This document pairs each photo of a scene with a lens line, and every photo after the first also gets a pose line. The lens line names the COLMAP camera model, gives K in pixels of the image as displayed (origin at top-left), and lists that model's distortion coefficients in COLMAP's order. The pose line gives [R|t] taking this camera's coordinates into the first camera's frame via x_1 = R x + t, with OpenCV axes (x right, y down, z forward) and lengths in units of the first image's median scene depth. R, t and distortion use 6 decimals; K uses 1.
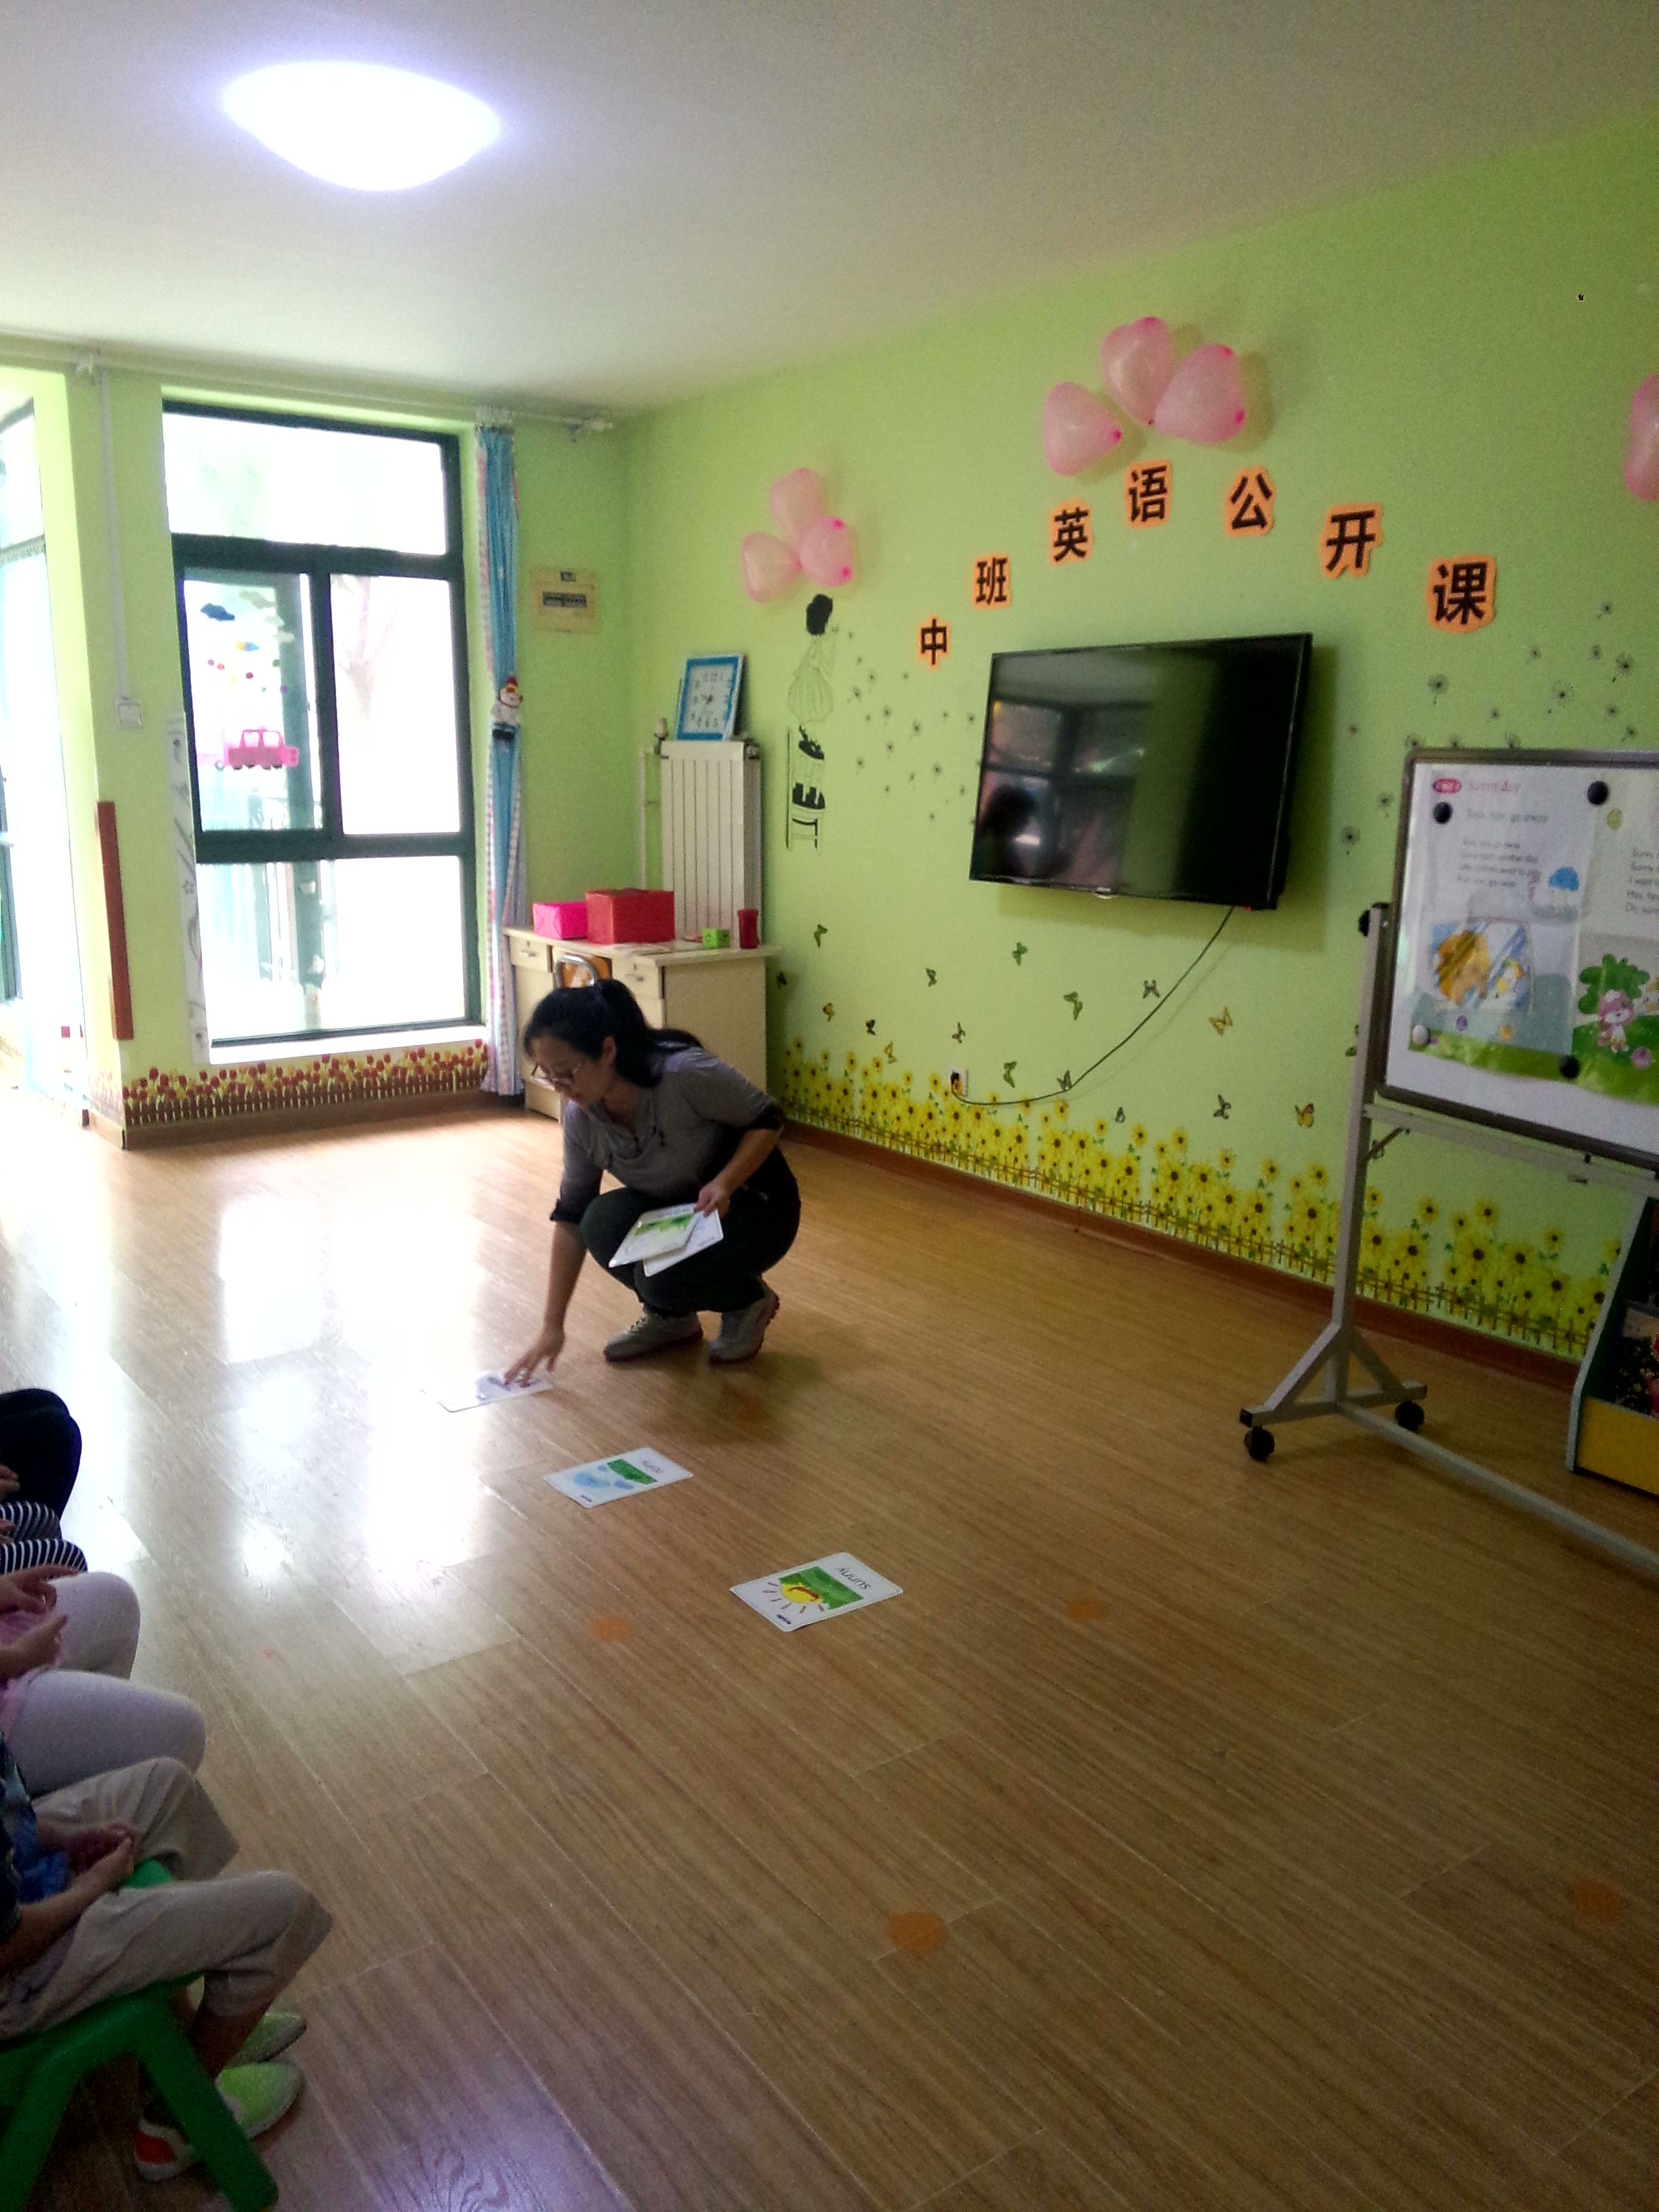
lens RADIAL K [[1736.0, 0, 819.0], [0, 1736.0, 1095.8], [0, 0, 1]] dist [0.115737, -0.139641]
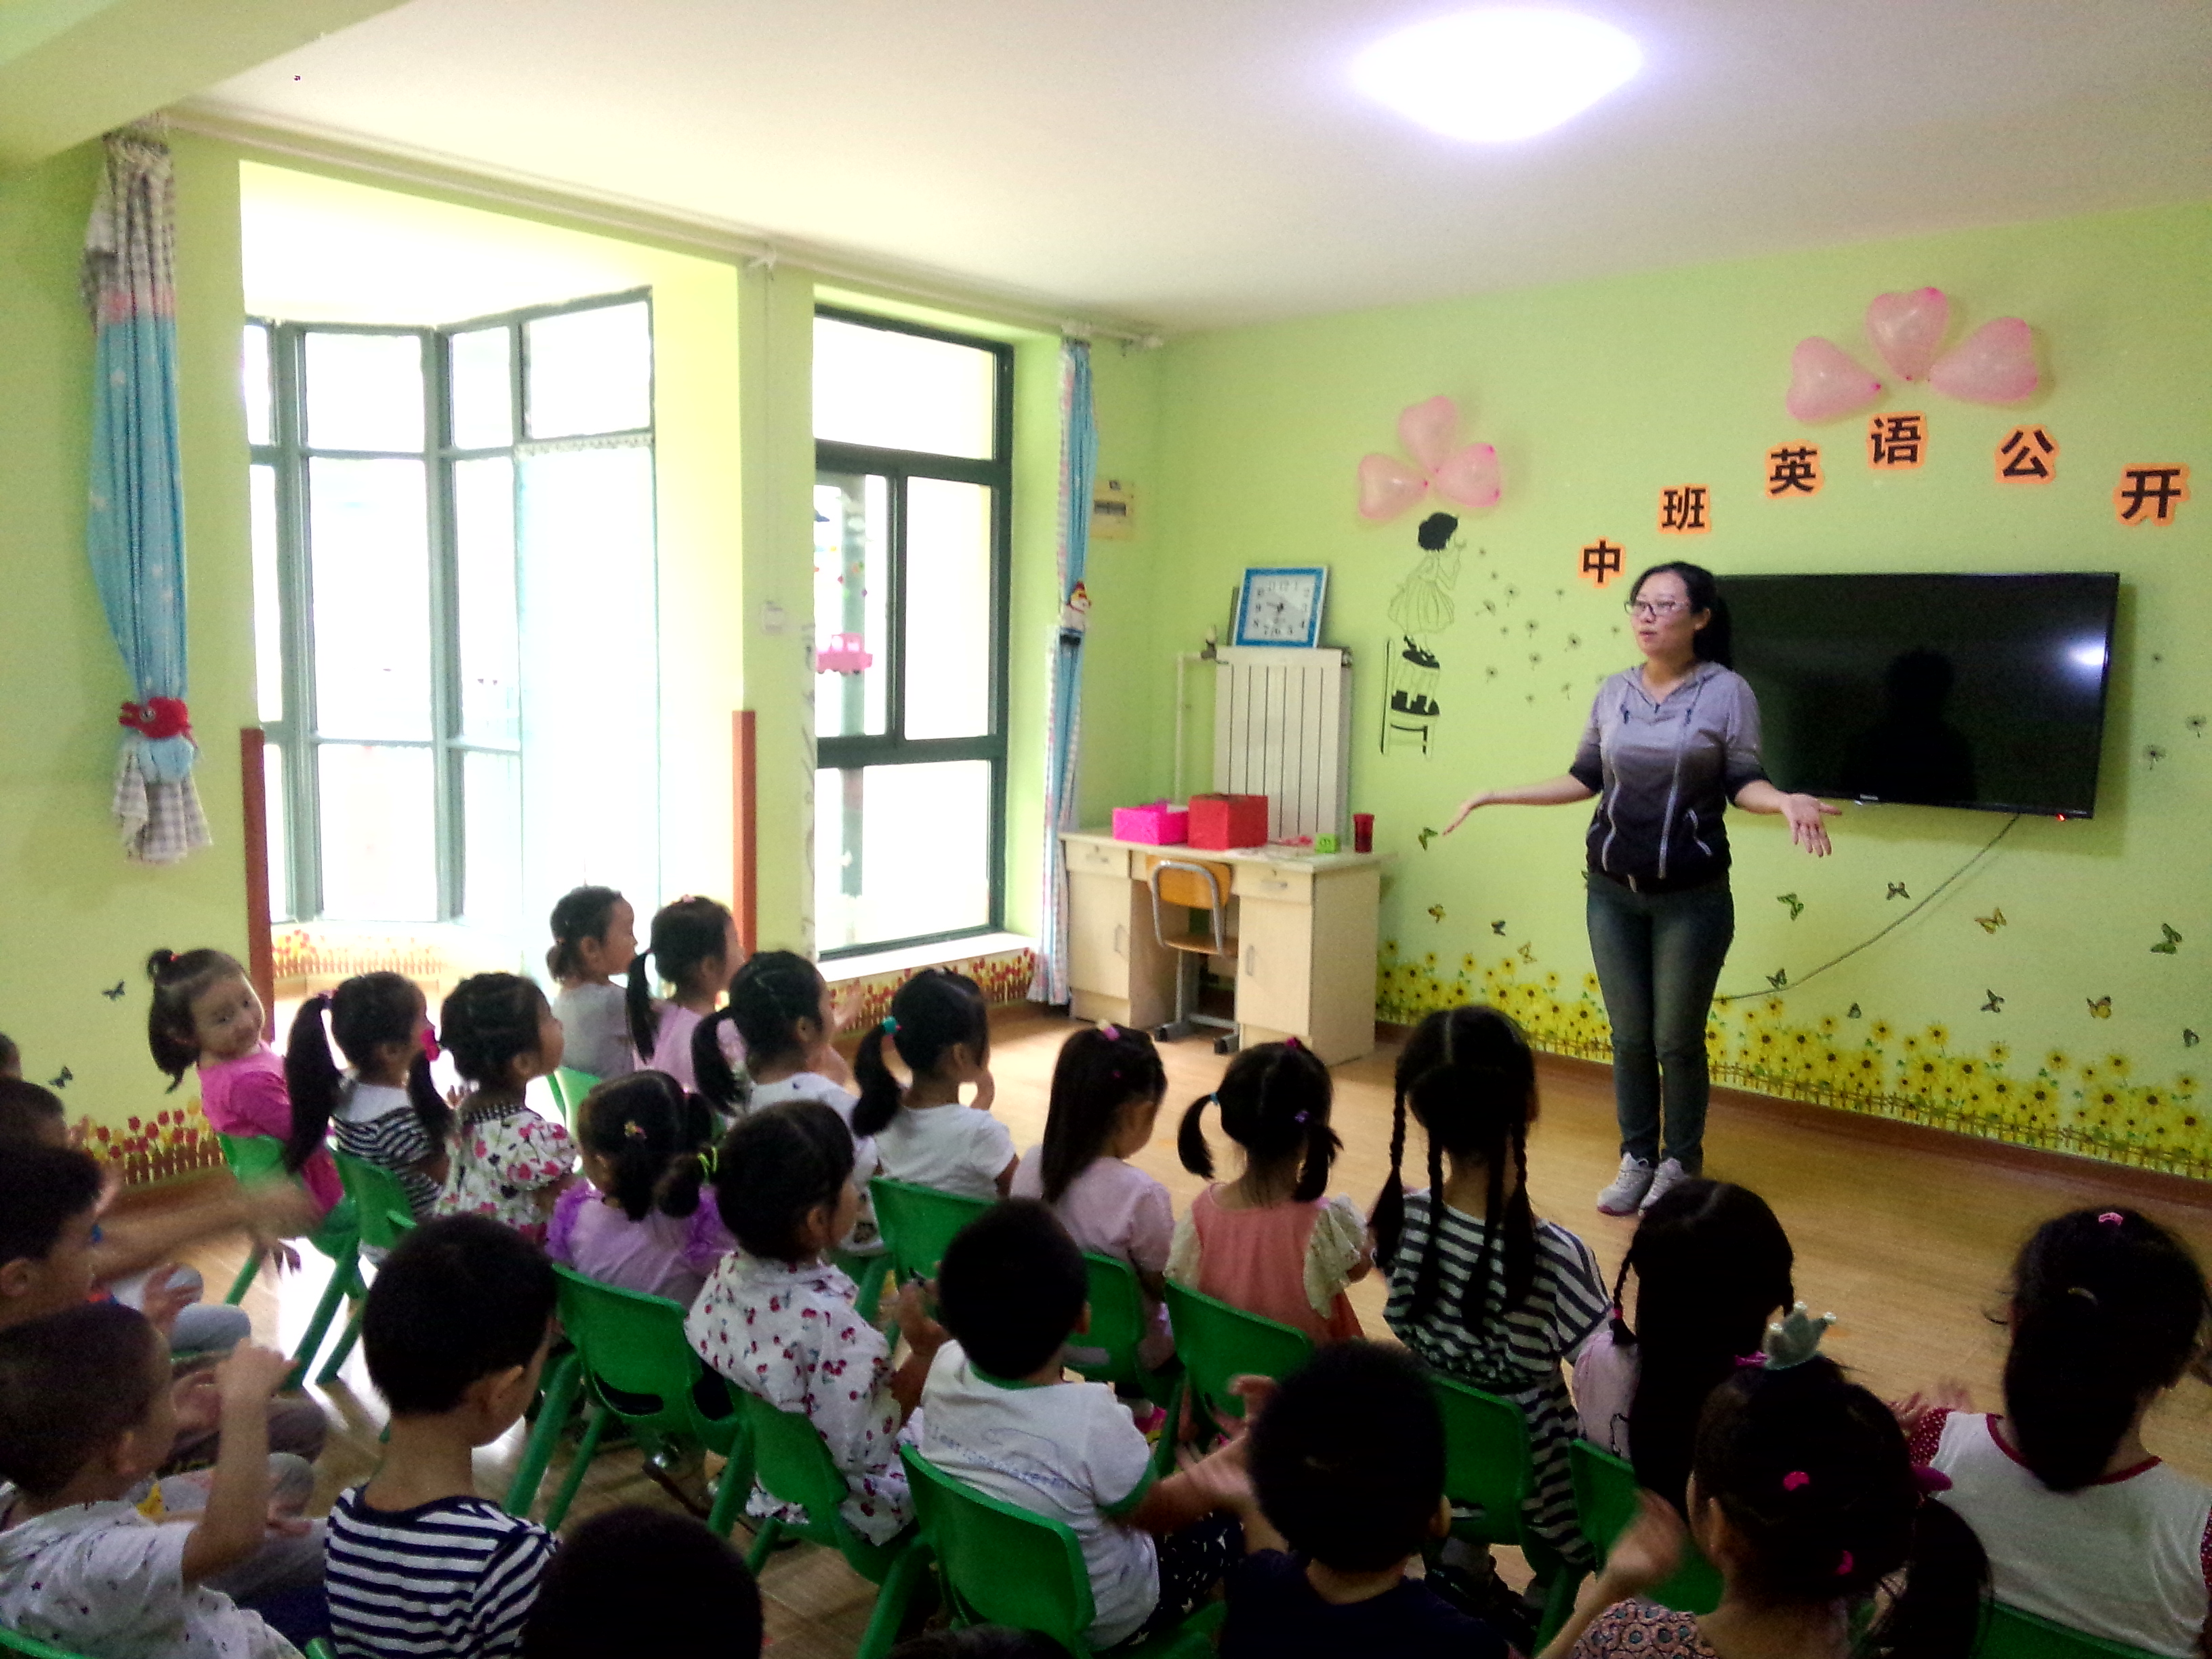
lens RADIAL K [[1727.8, 0, 1108.0], [0, 1727.8, 826.5], [0, 0, 1]] dist [0.112632, -0.181043]
pose [[0.973206, -0.010676, 0.229686, -0.431663], [0.030081, 0.996248, -0.081153, -0.023276], [-0.227957, 0.085888, 0.969876, 0.060636]]
